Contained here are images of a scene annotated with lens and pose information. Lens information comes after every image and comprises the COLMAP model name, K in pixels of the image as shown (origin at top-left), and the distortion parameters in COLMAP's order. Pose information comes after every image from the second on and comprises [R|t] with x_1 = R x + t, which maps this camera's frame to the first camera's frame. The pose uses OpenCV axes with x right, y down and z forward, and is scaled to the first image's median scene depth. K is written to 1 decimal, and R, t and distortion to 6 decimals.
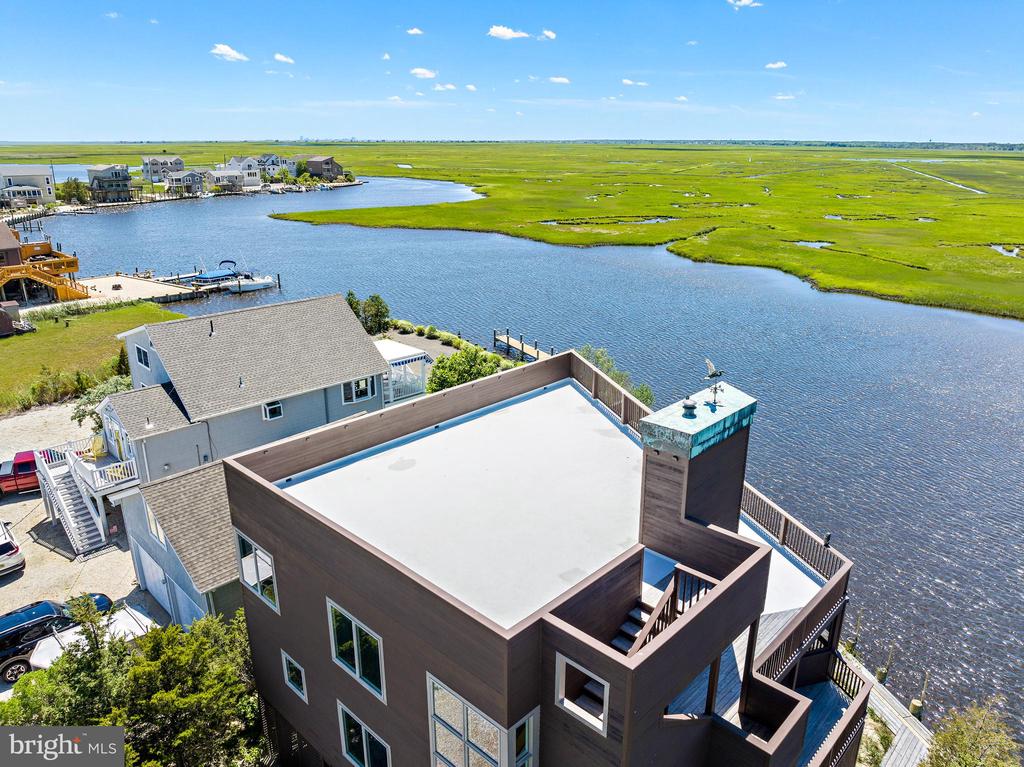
lens RADIAL K [[720.2, 0, 513.9], [0, 720.2, 387.4], [0, 0, 1]] dist [-0.048091, 0.018953]
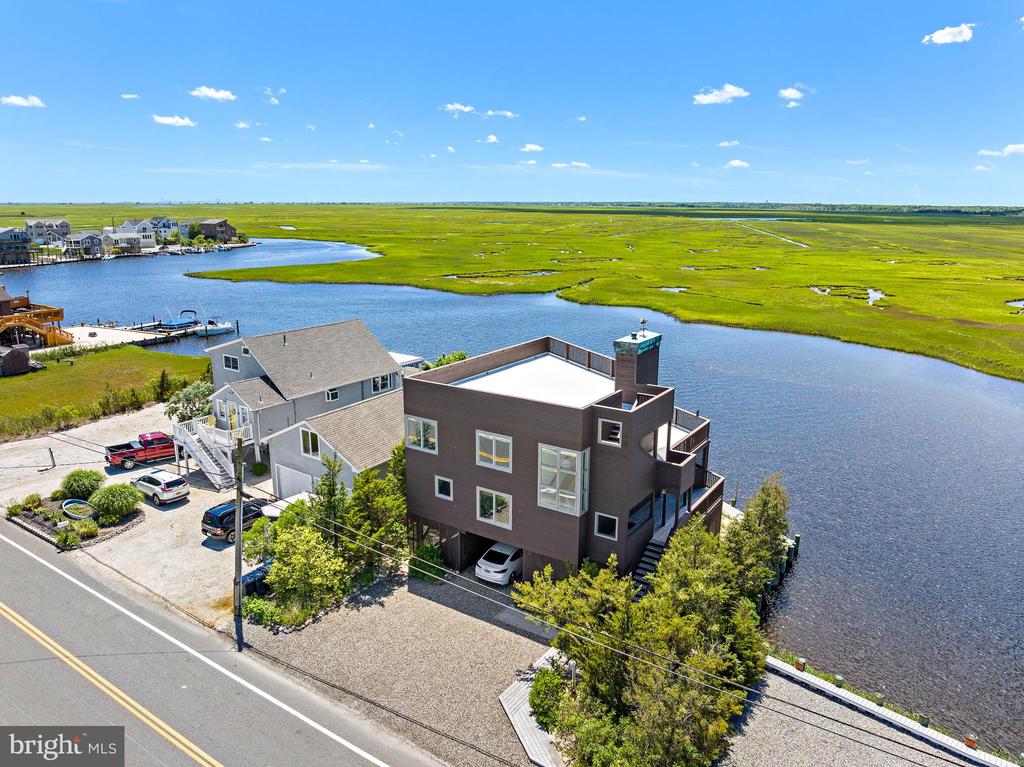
lens RADIAL K [[720.2, 0, 512.1], [0, 720.2, 368.3], [0, 0, 1]] dist [-0.048091, 0.018953]
pose [[0.984895, -0.036598, 0.169239, -0.057197], [0.054102, 0.993515, -0.100004, 0.036977], [-0.164481, 0.107649, 0.980488, -0.126451]]
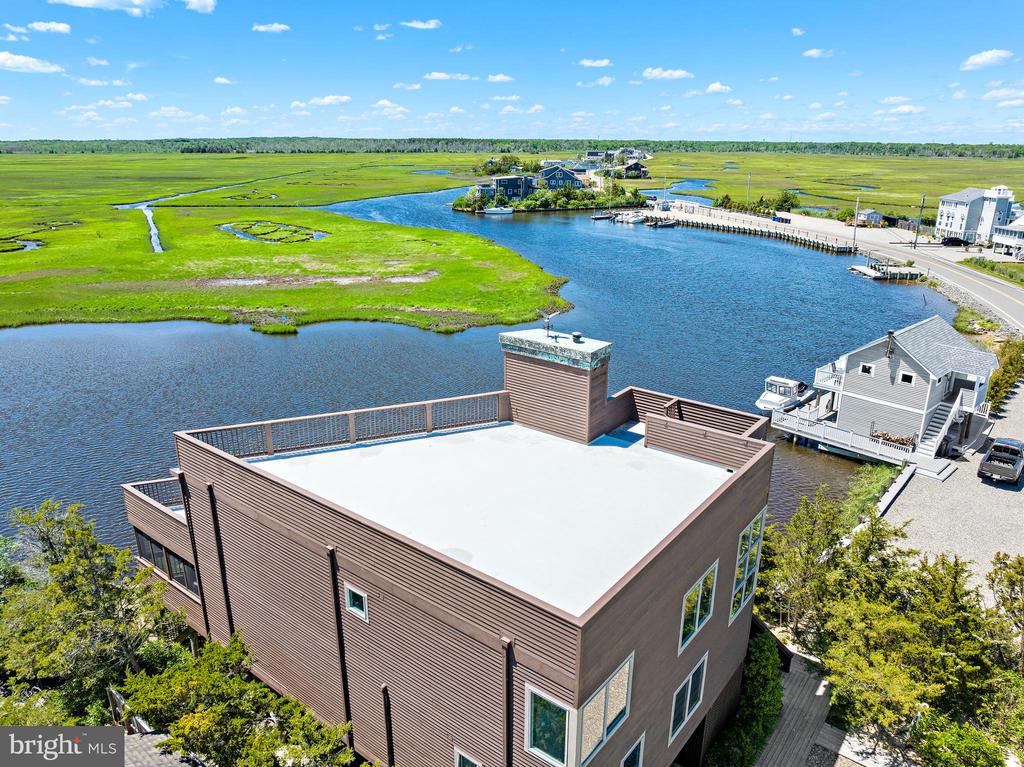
lens RADIAL K [[720.2, 0, 511.8], [0, 720.2, 378.9], [0, 0, 1]] dist [-0.048091, 0.018953]
pose [[-0.103095, -0.313839, 0.943862, -0.125263], [0.318964, 0.888375, 0.330229, -0.046079], [-0.942143, 0.335103, 0.008517, 0.125845]]
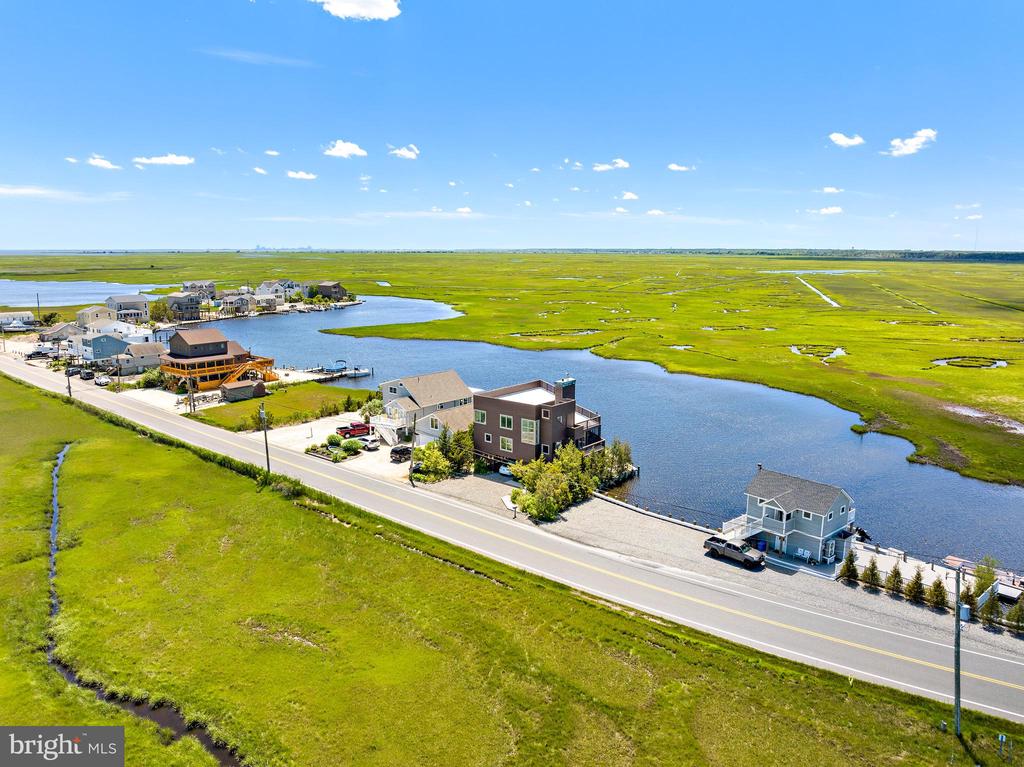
lens RADIAL K [[720.2, 0, 516.7], [0, 720.2, 382.5], [0, 0, 1]] dist [-0.048091, 0.018953]
pose [[0.997540, -0.013594, 0.068767, -0.057742], [0.023565, 0.988954, -0.146341, 0.097951], [-0.066018, 0.147601, 0.986841, -0.516500]]
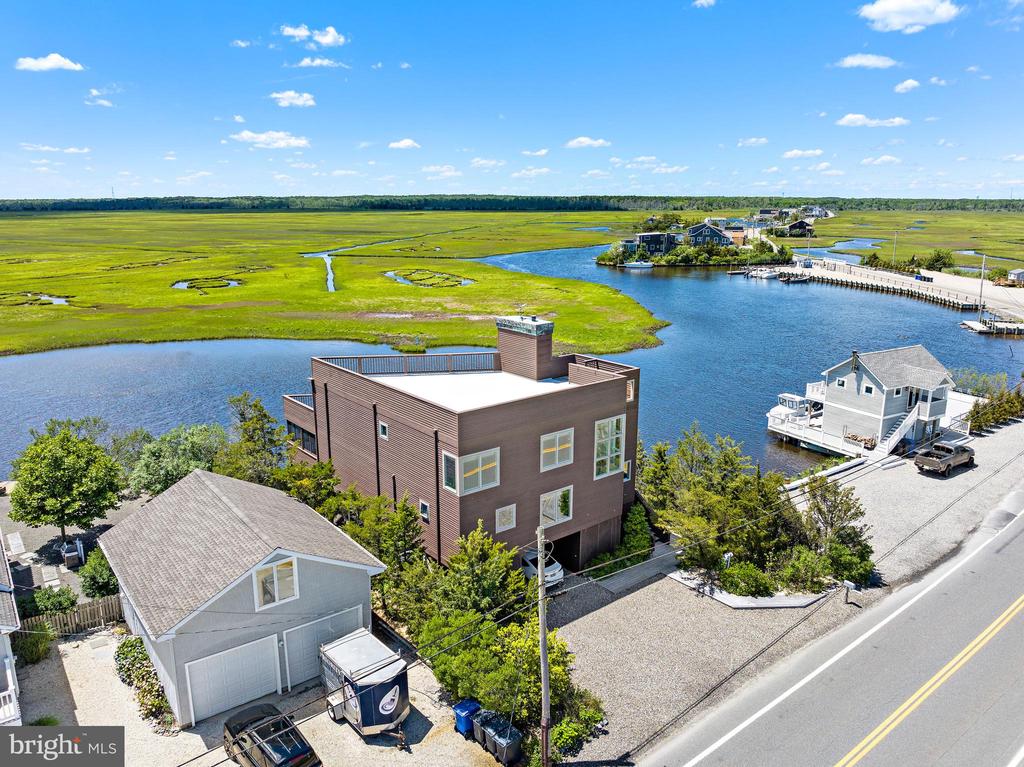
lens RADIAL K [[746.7, 0, 514.5], [0, 746.7, 382.1], [0, 0, 1]] dist [-0.026873, -0.022361]
pose [[0.122028, -0.238070, 0.963552, -0.253395], [0.321847, 0.927840, 0.188487, -0.030245], [-0.938895, 0.287116, 0.189844, 0.070414]]
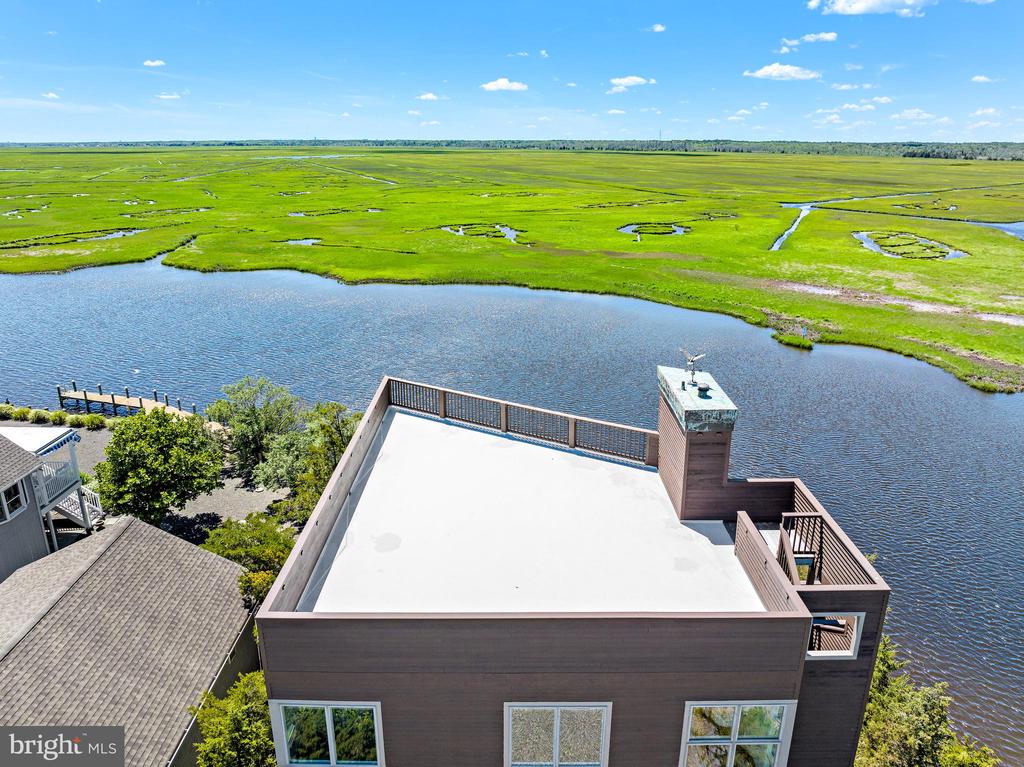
lens RADIAL K [[720.2, 0, 508.8], [0, 720.2, 384.2], [0, 0, 1]] dist [-0.048091, 0.018953]
pose [[0.724555, -0.220058, 0.653142, -0.081630], [0.222396, 0.971615, 0.080648, -0.015945], [-0.652350, 0.086822, 0.752929, 0.036489]]
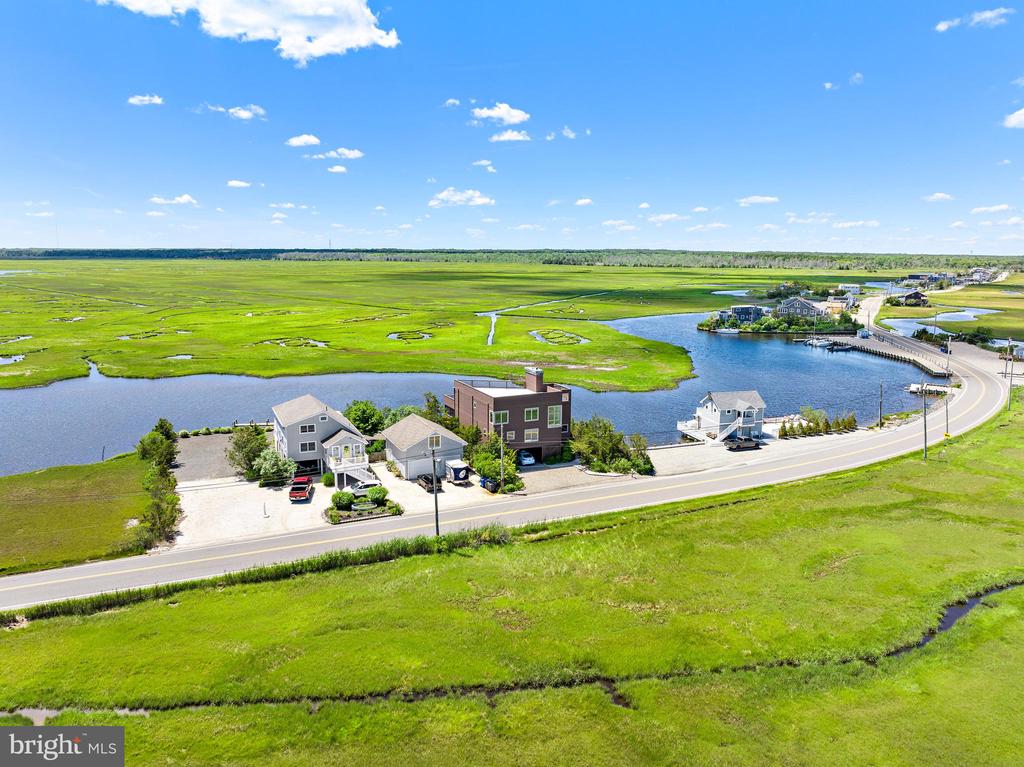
lens RADIAL K [[720.2, 0, 520.5], [0, 720.2, 392.0], [0, 0, 1]] dist [-0.048091, 0.018953]
pose [[0.344524, -0.179778, 0.921403, -0.638511], [0.297350, 0.951855, 0.074537, -0.032684], [-0.890441, 0.248299, 0.381394, -0.140745]]
